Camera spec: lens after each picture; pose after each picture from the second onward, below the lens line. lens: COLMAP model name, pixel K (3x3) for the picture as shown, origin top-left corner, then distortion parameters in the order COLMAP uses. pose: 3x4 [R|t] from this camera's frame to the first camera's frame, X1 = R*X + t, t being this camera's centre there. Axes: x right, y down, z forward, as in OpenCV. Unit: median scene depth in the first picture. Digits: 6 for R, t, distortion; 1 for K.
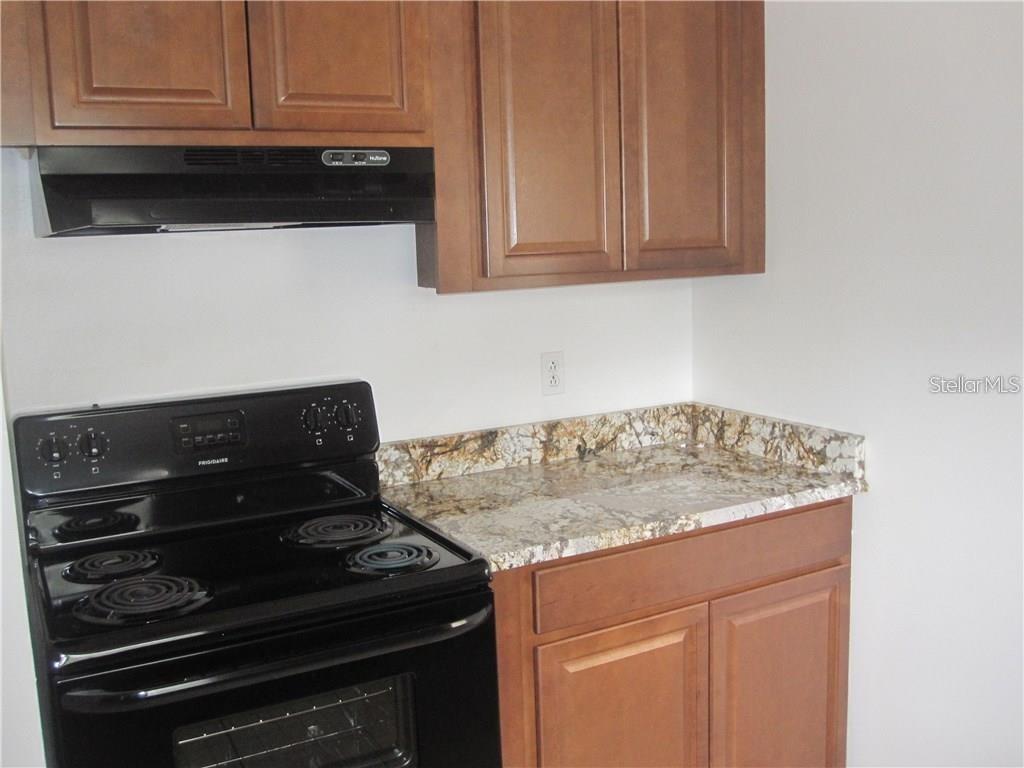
lens RADIAL K [[1007.4, 0, 511.4], [0, 1007.4, 379.3], [0, 0, 1]] dist [-0.056062, 0.000000]
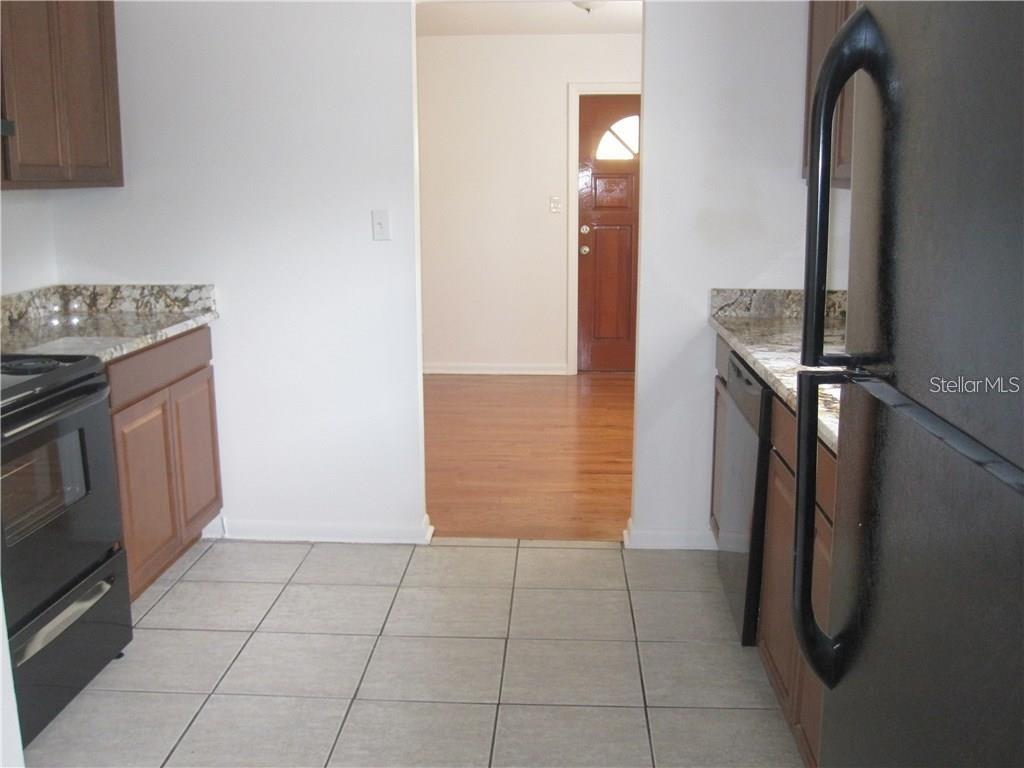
lens RADIAL K [[1007.4, 0, 512.2], [0, 1007.4, 384.2], [0, 0, 1]] dist [-0.056062, 0.000000]
pose [[0.526641, -0.133451, 0.839547, -0.730572], [0.106792, 0.990163, 0.090403, 0.112226], [-0.843353, 0.042047, 0.535712, -0.271673]]
